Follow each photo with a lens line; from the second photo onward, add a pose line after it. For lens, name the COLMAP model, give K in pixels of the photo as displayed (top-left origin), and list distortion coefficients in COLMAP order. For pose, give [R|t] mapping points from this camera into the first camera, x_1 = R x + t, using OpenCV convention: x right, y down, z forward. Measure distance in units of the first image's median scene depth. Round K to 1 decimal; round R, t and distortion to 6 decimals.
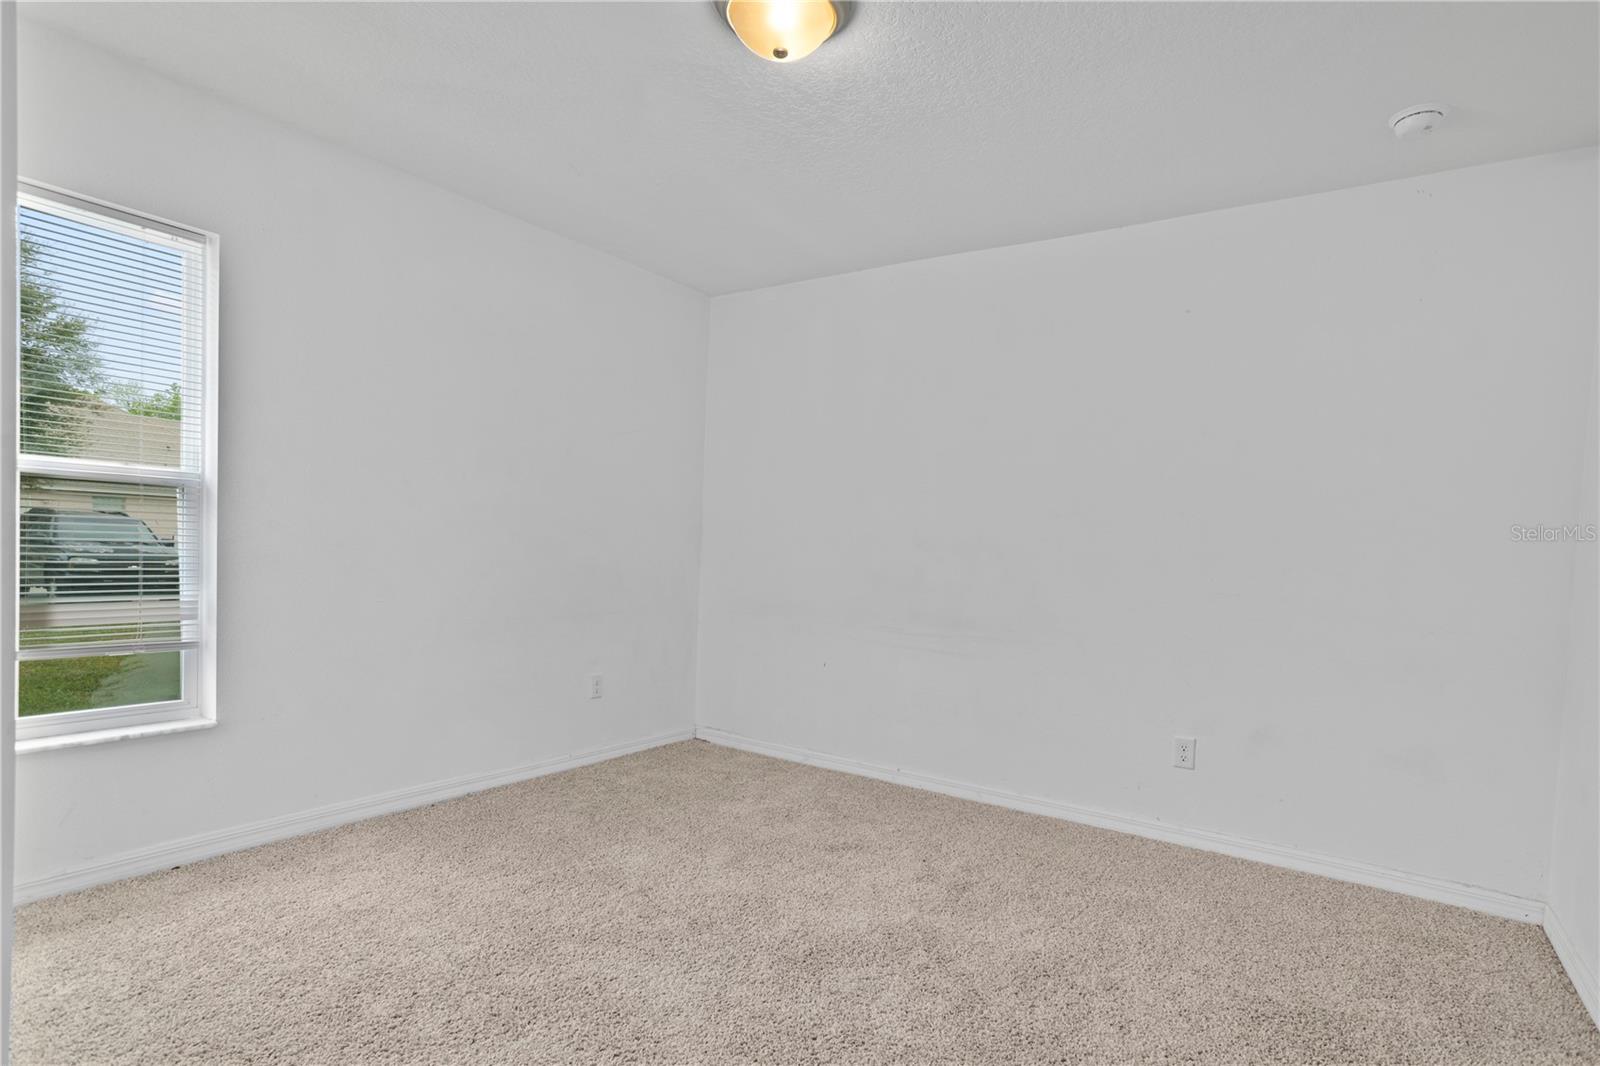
lens RADIAL K [[762.4, 0, 799.3], [0, 762.4, 517.1], [0, 0, 1]] dist [0.000377, 0.000551]
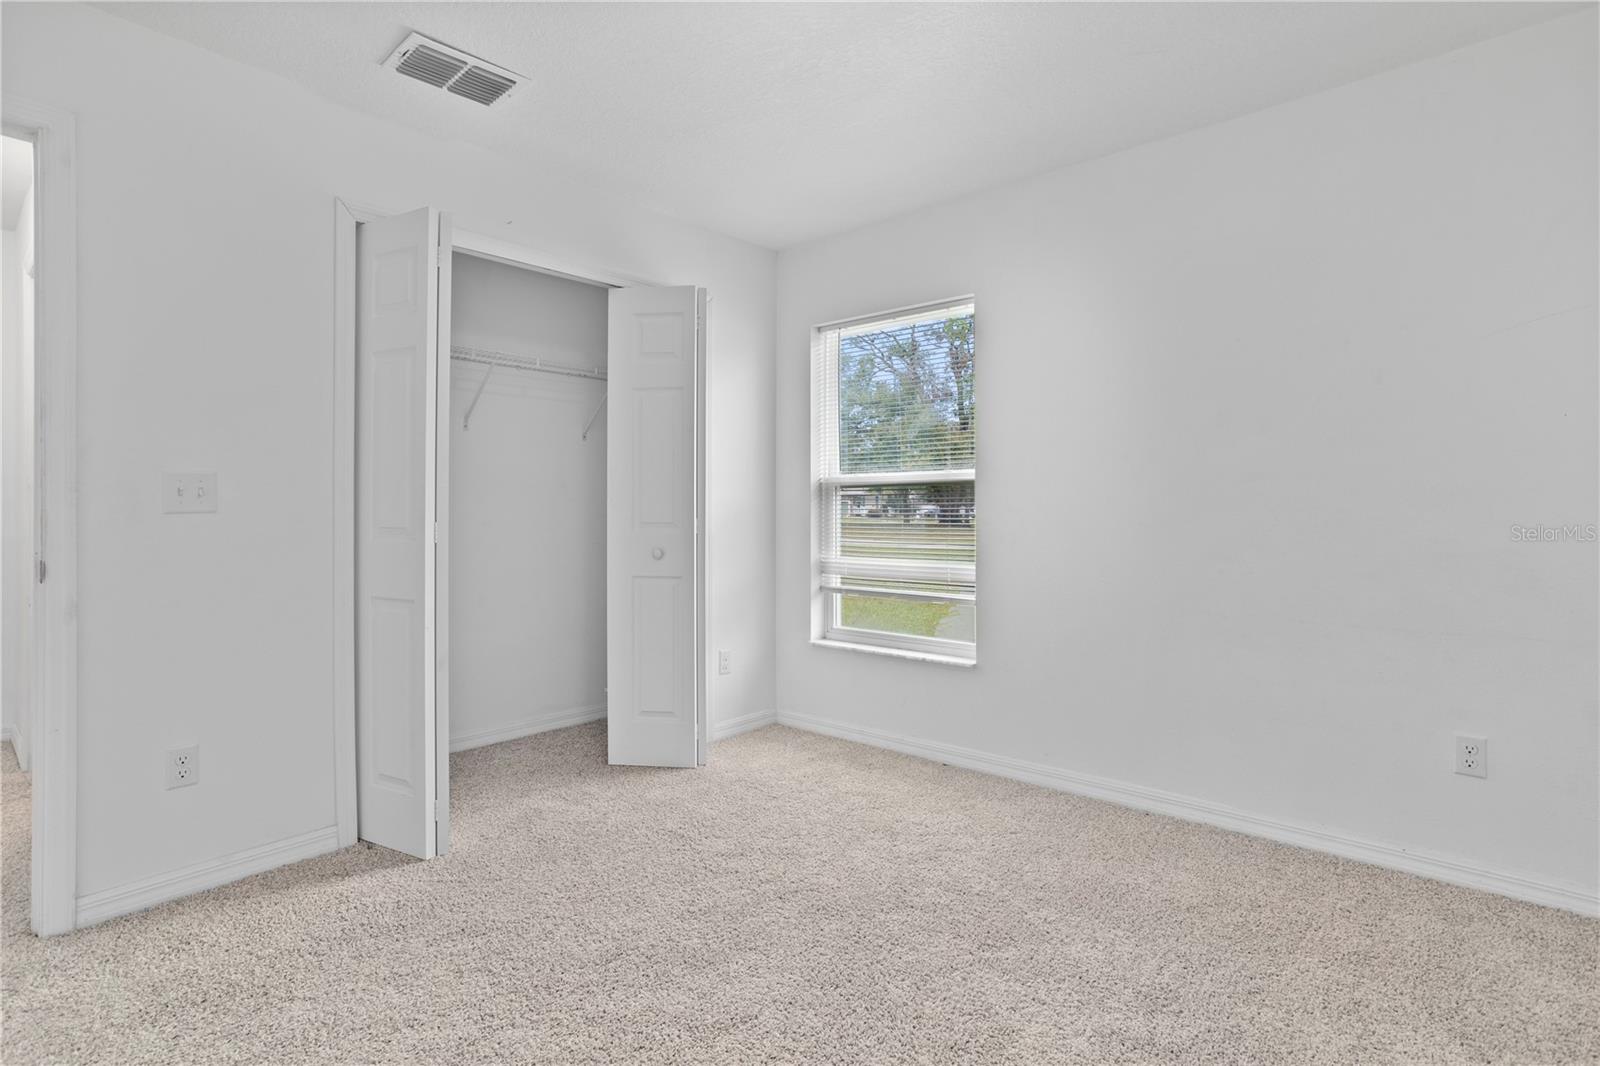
lens RADIAL K [[762.4, 0, 799.3], [0, 762.4, 517.1], [0, 0, 1]] dist [0.000377, 0.000551]
pose [[-0.059356, -0.036612, -0.997565, 0.563092], [0.041444, 0.998375, -0.039108, 0.068373], [0.997376, -0.043665, -0.057742, 0.857553]]
